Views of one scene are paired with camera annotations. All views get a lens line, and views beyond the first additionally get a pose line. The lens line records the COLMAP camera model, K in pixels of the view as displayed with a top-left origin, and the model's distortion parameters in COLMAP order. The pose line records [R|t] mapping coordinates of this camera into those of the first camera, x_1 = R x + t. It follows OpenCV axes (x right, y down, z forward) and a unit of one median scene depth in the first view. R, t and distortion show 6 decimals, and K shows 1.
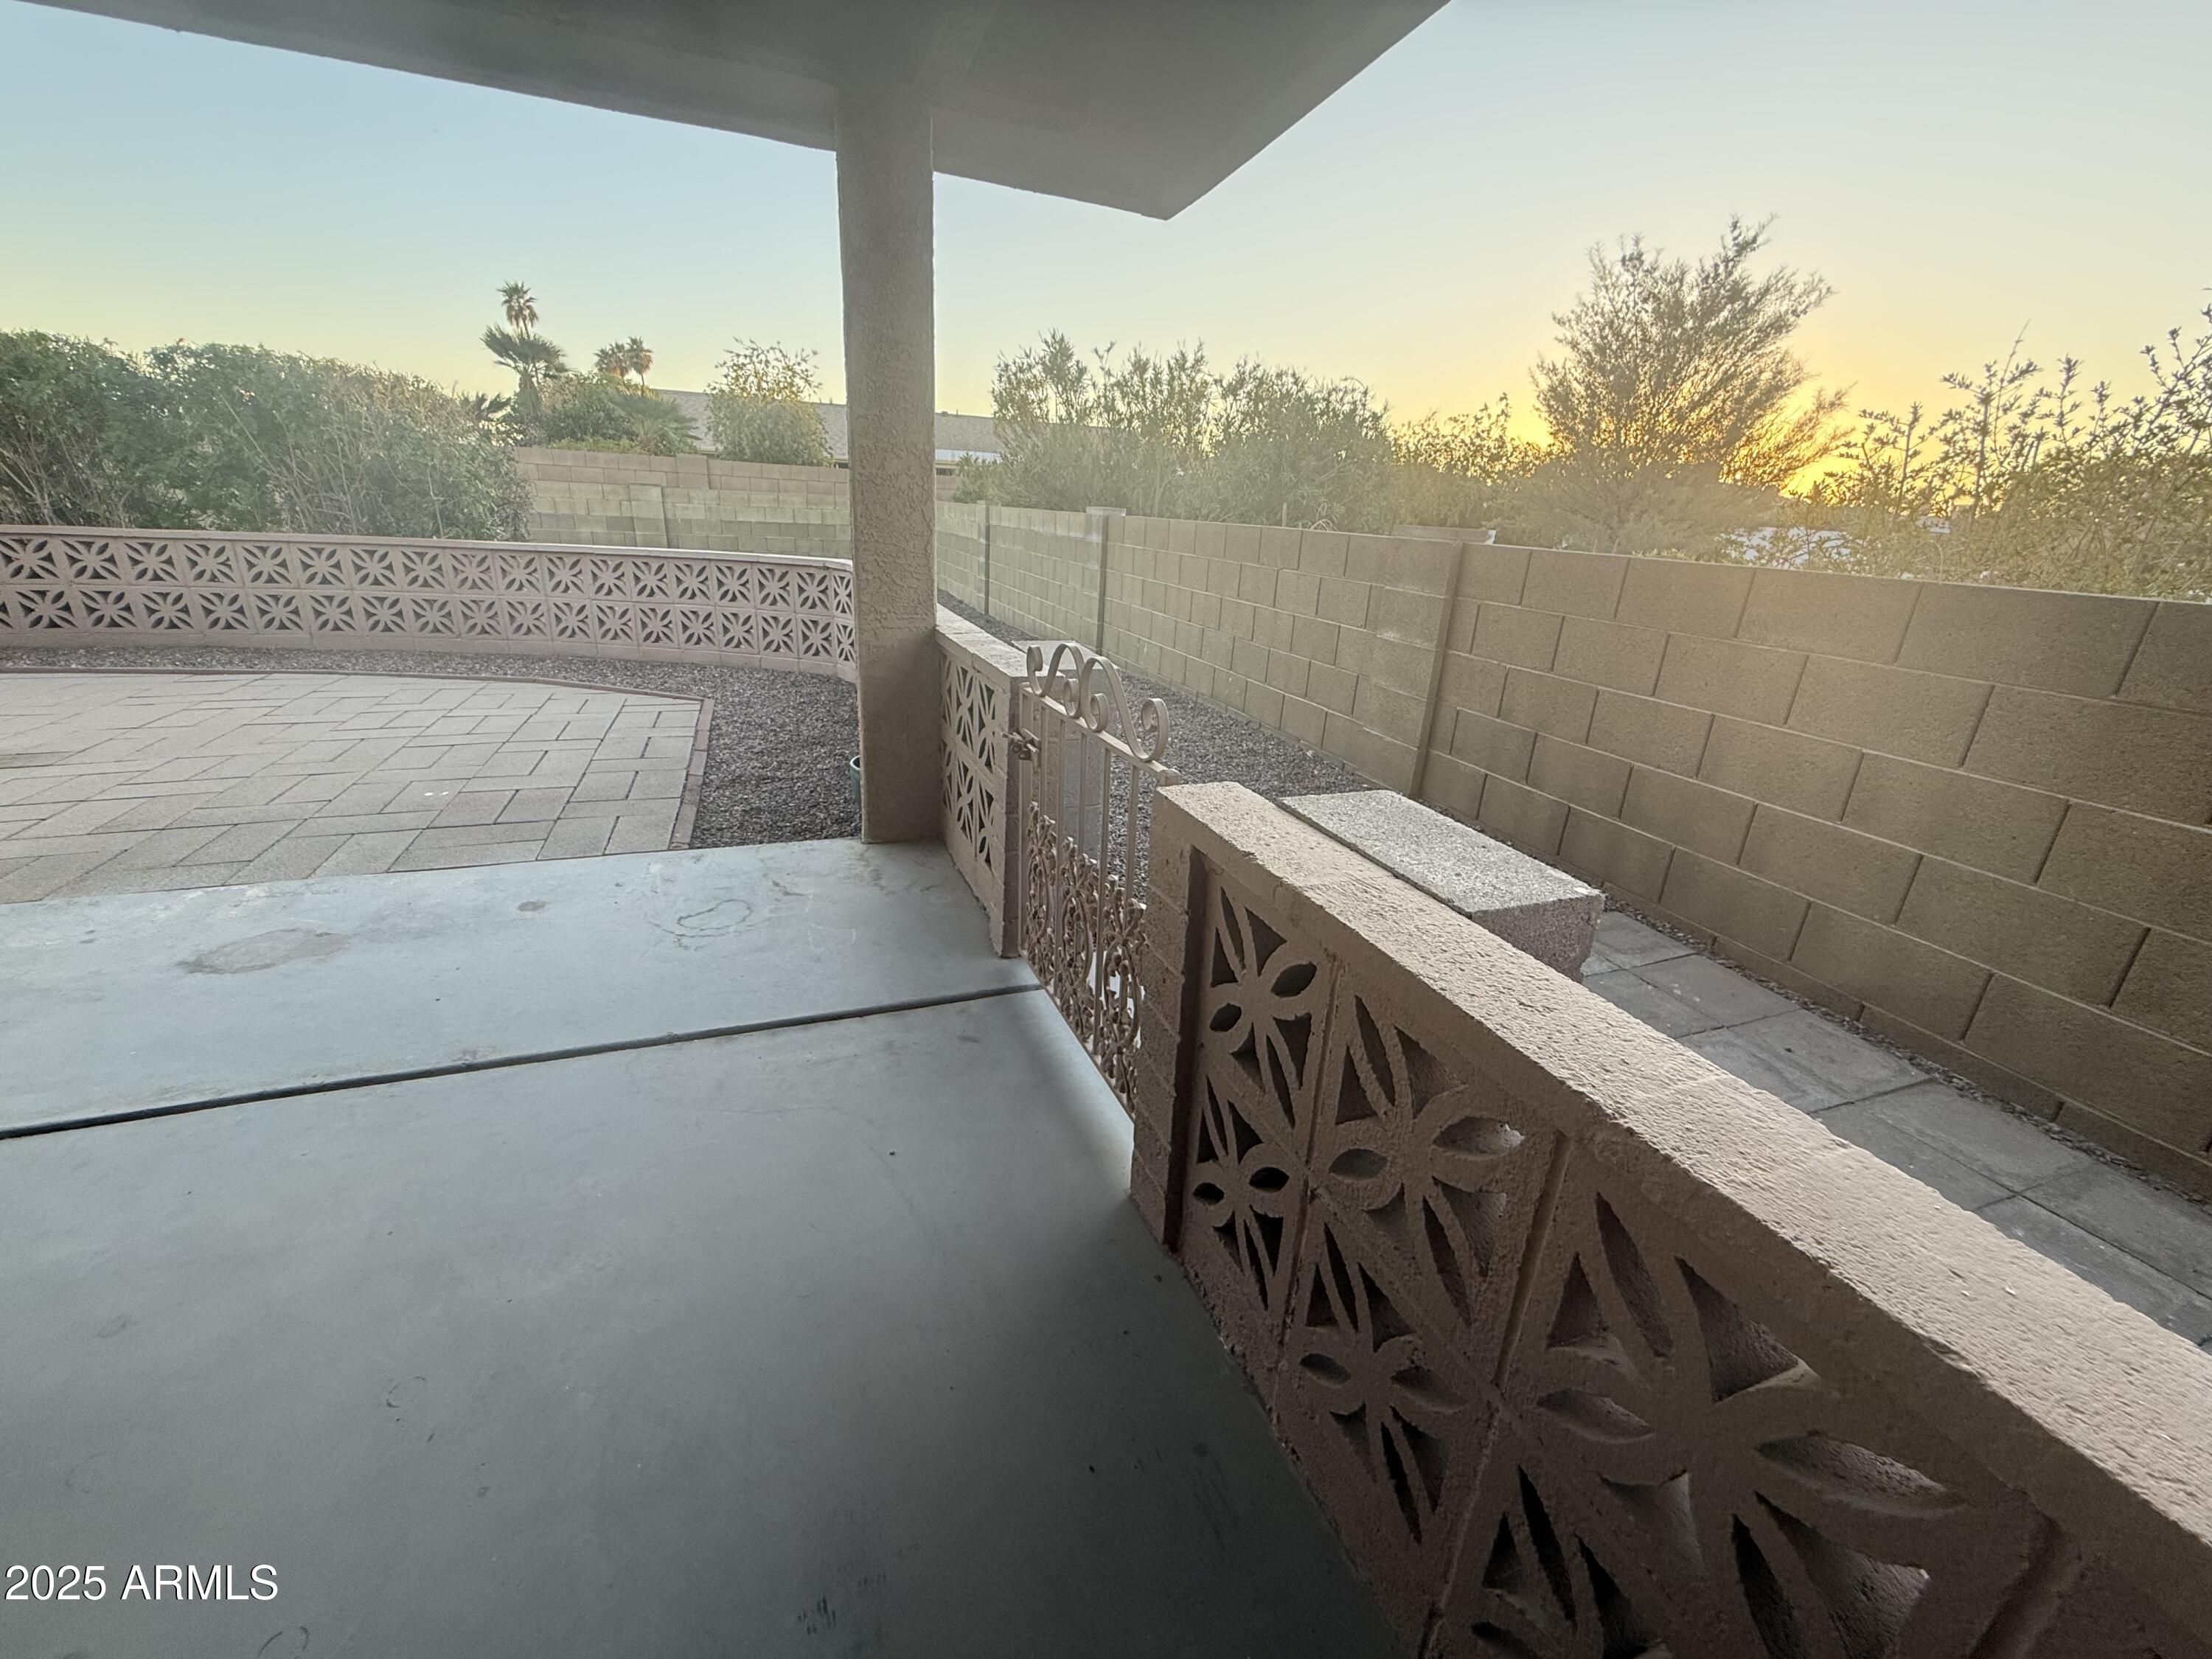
lens RADIAL K [[881.4, 0, 1100.1], [0, 881.4, 827.0], [0, 0, 1]] dist [-0.000641, -0.000306]
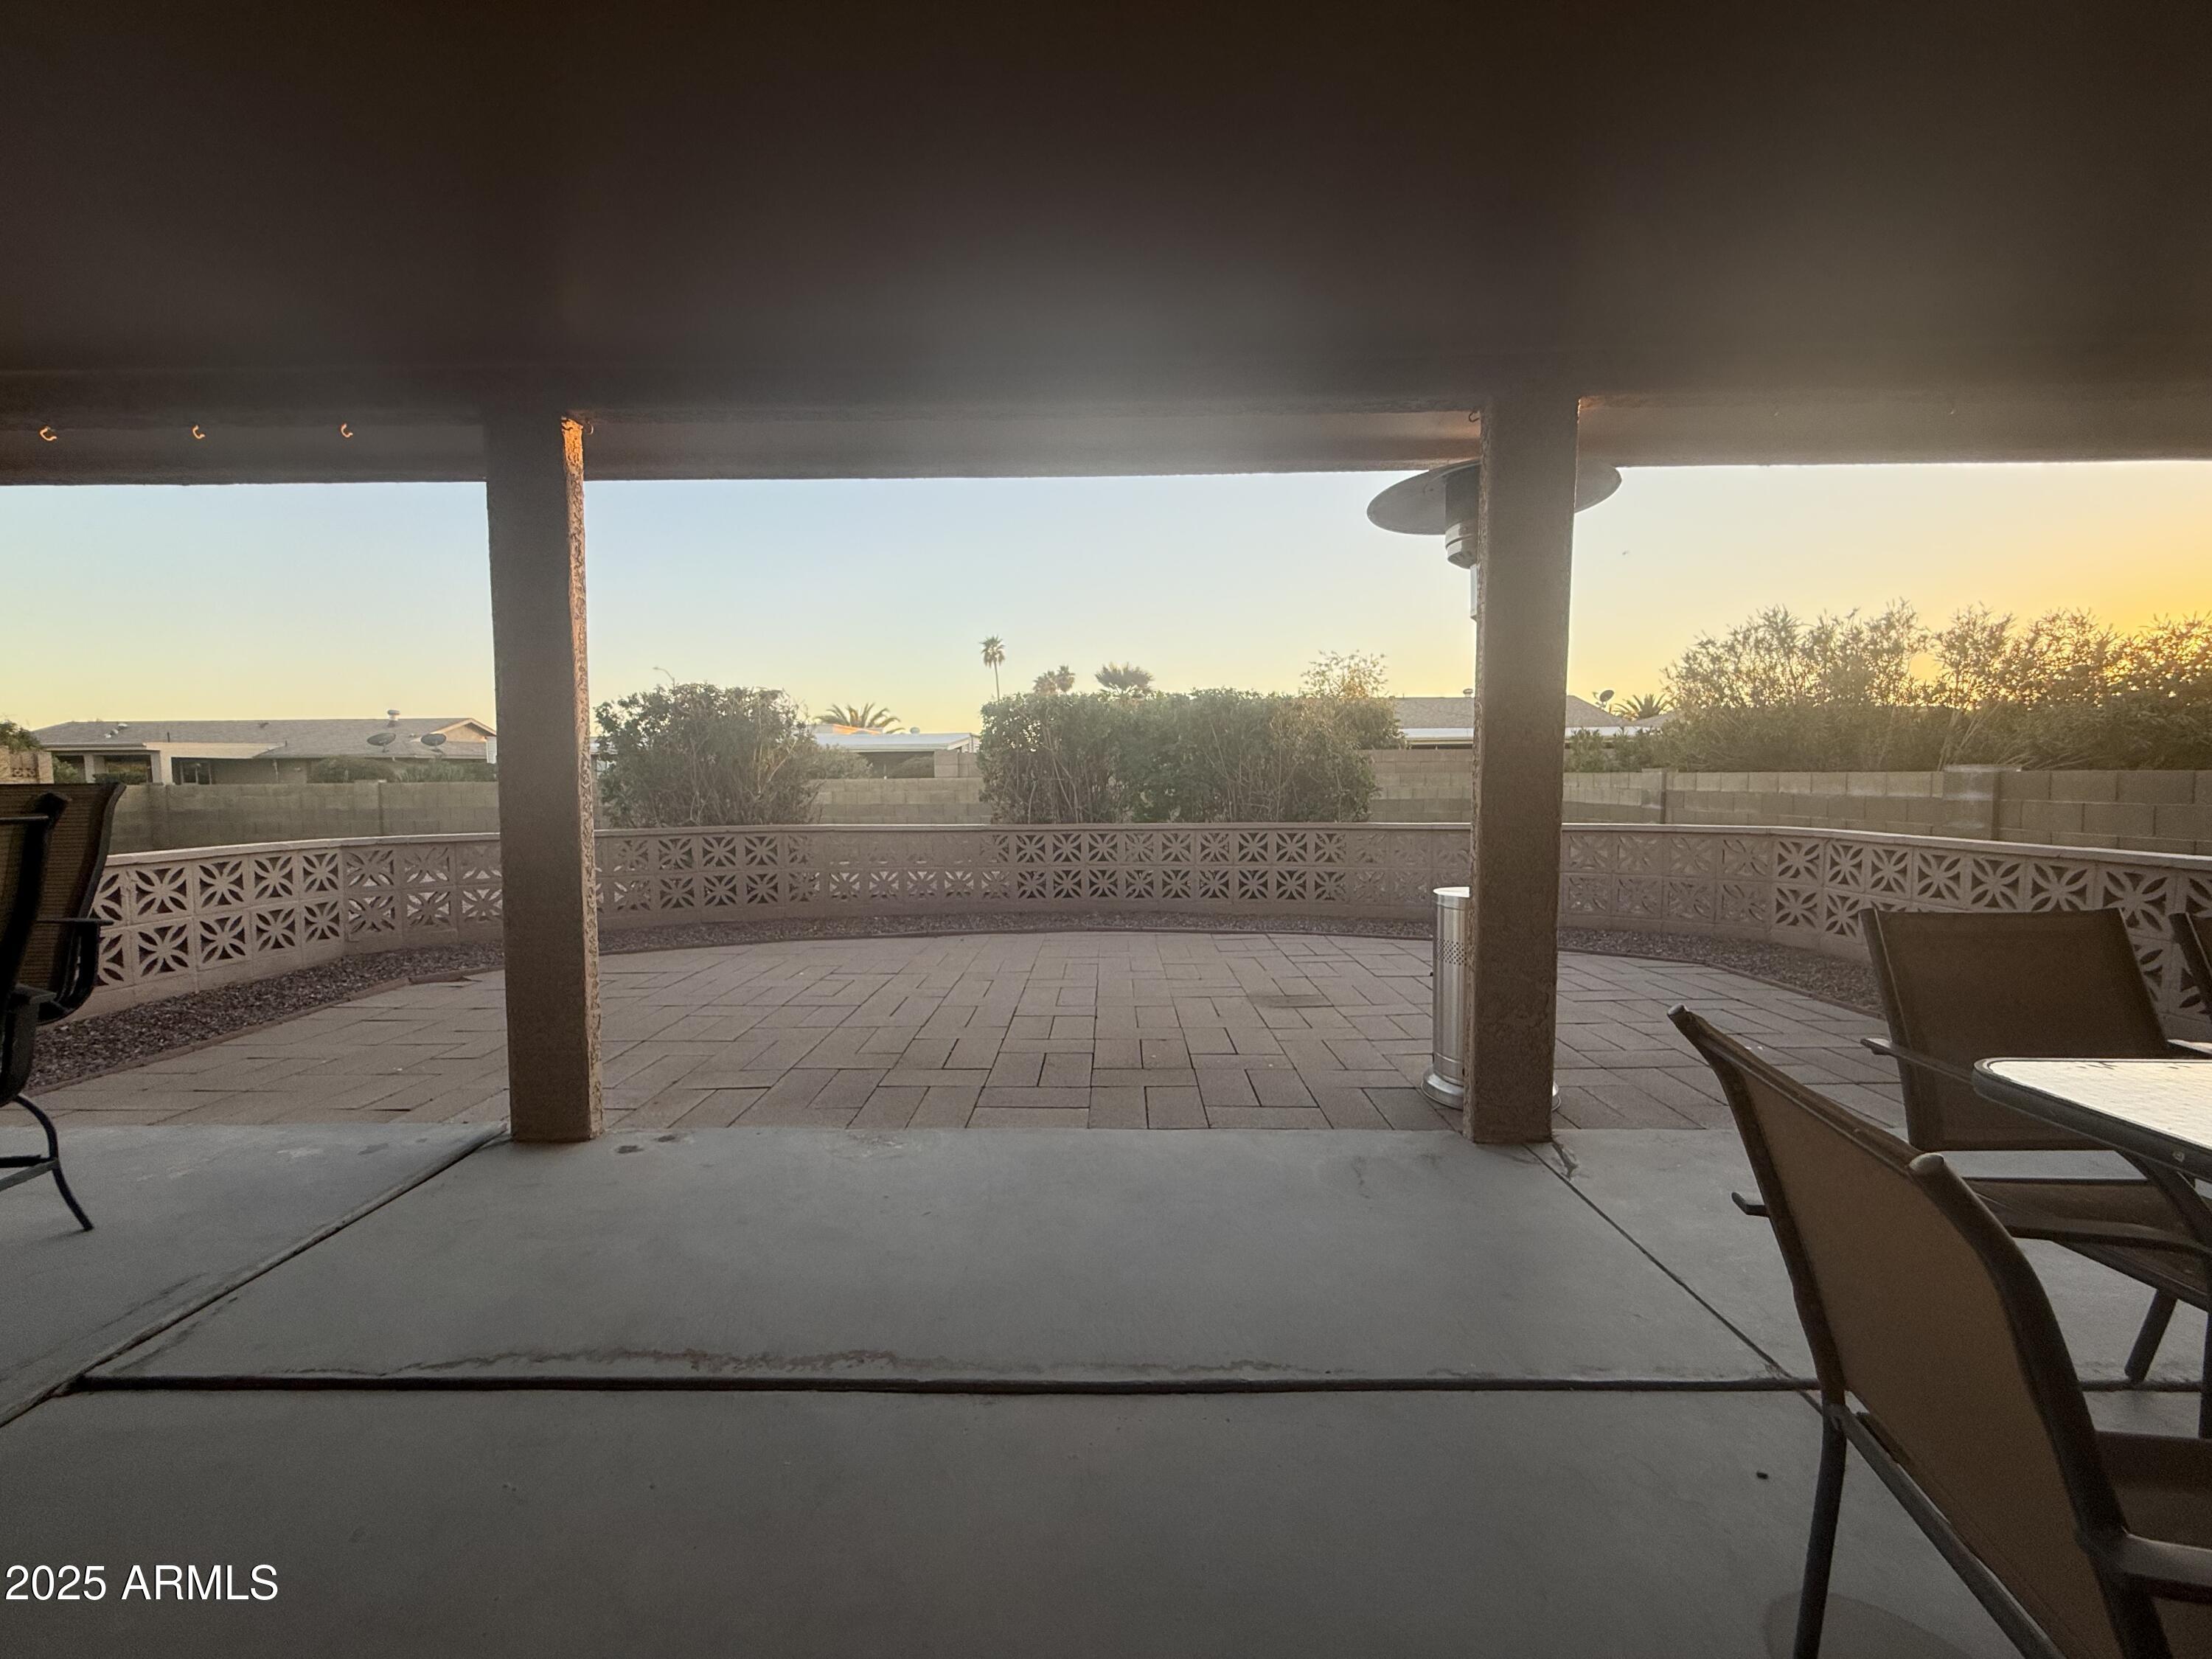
lens RADIAL K [[881.4, 0, 1100.1], [0, 881.4, 827.0], [0, 0, 1]] dist [-0.000641, -0.000306]
pose [[0.928361, -0.036914, -0.369841, -0.356886], [-0.073245, 0.957373, -0.279412, 0.021925], [0.364391, 0.286484, 0.886085, -0.106091]]
